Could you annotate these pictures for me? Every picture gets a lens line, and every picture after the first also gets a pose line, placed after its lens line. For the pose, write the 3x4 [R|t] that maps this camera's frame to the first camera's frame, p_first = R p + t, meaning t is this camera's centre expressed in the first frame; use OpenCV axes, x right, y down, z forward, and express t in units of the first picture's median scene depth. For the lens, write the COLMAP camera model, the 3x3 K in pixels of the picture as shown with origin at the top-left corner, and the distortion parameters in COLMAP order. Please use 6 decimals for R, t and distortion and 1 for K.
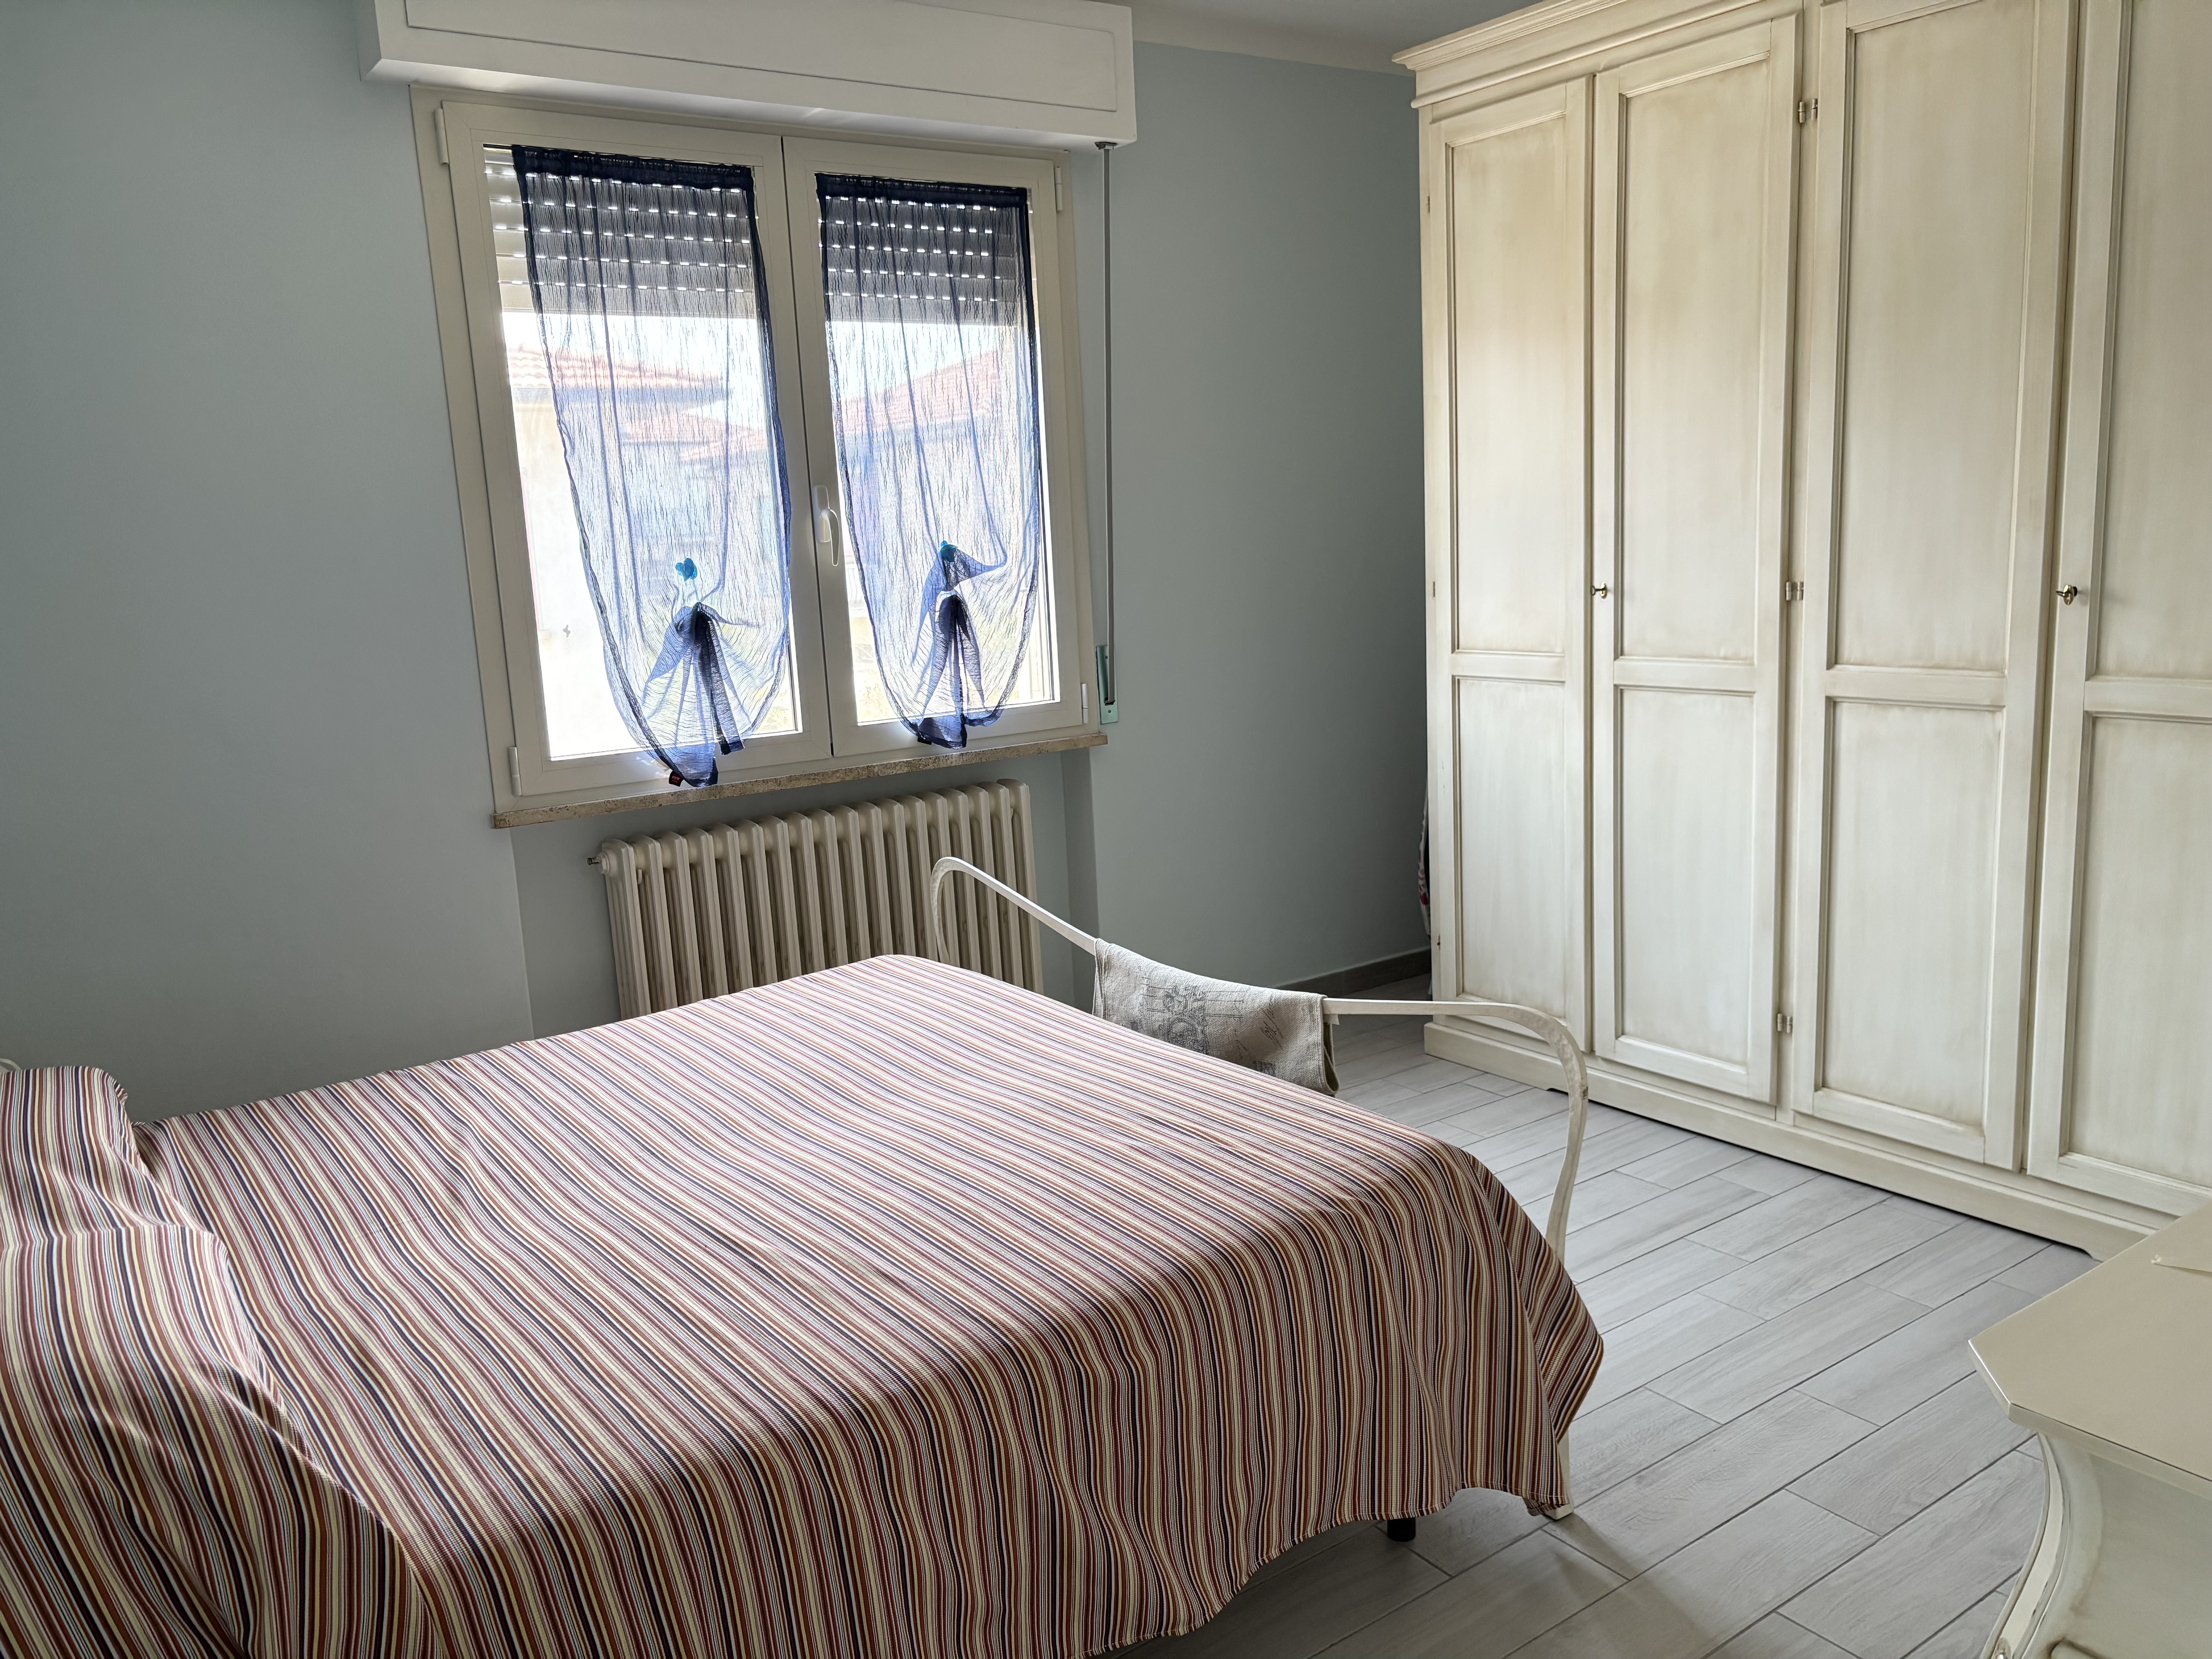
lens RADIAL K [[1708.7, 0, 1117.5], [0, 1708.7, 826.2], [0, 0, 1]] dist [-0.001342, 0.012217]
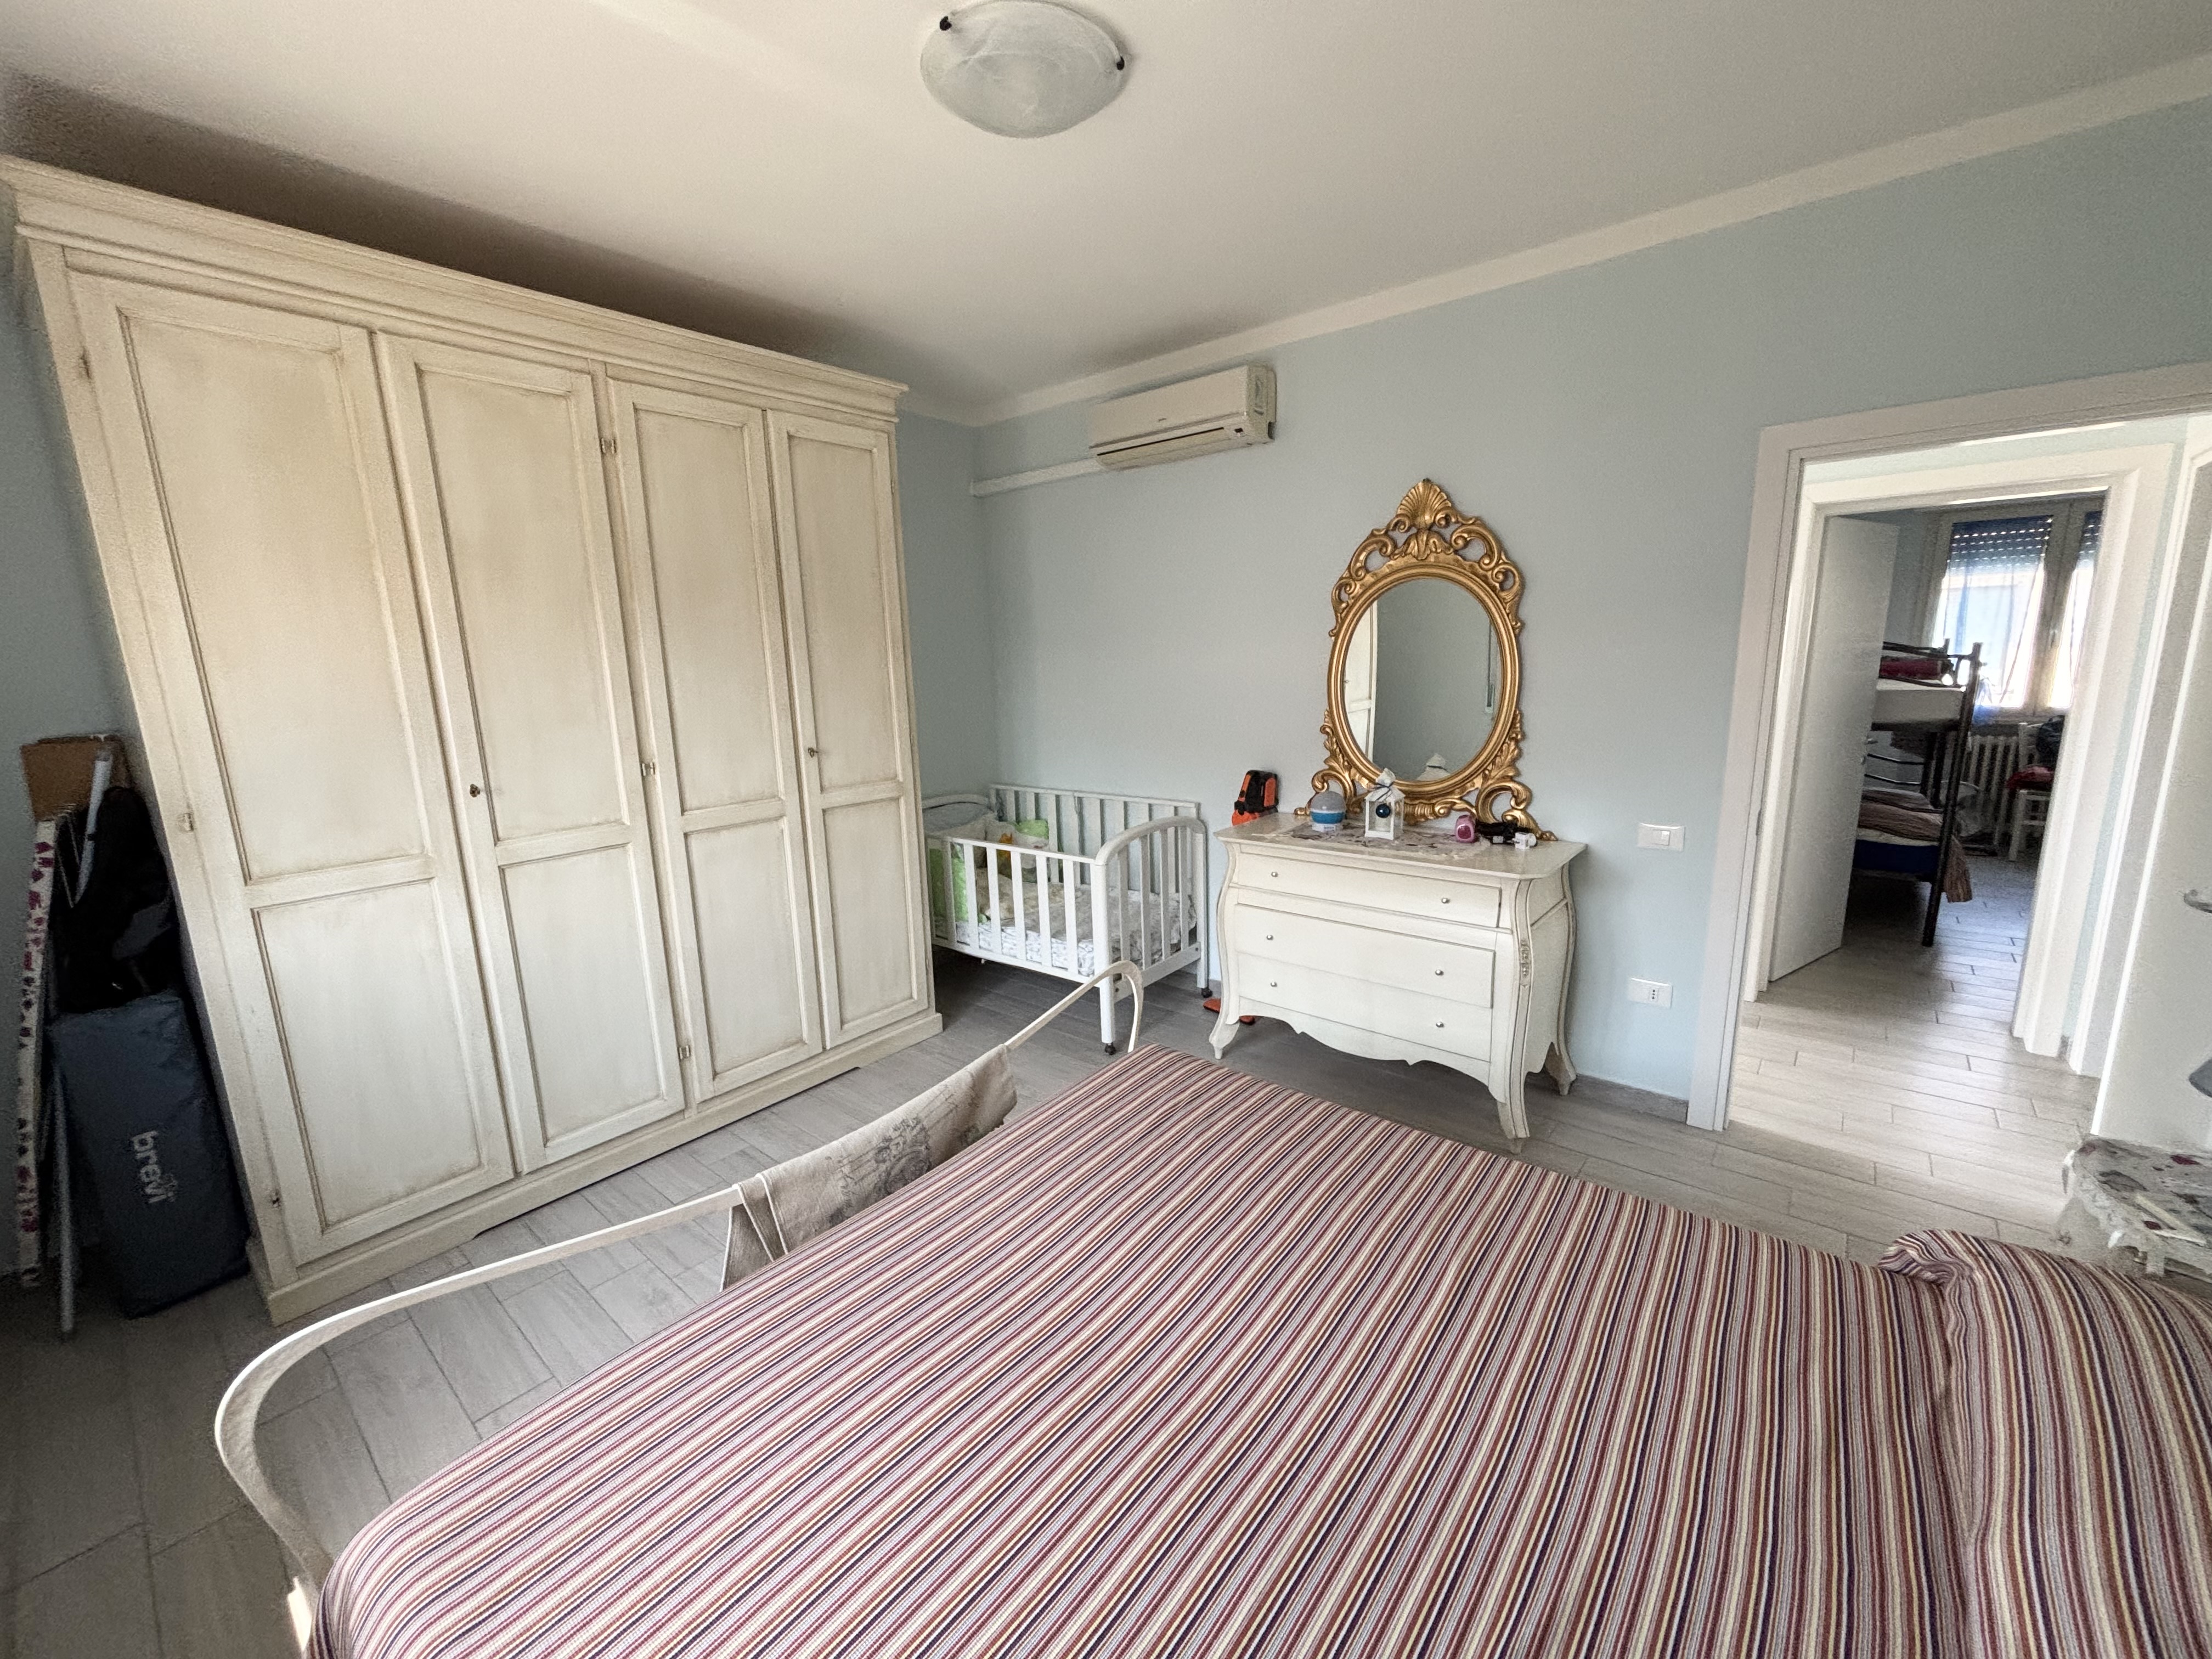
lens RADIAL K [[895.2, 0, 1106.0], [0, 895.2, 829.5], [0, 0, 1]] dist [-0.000850, 0.002052]
pose [[-0.249576, -0.136161, 0.958735, -0.477618], [0.213033, 0.958089, 0.191526, -0.159769], [-0.944632, 0.252042, -0.210110, 0.841855]]
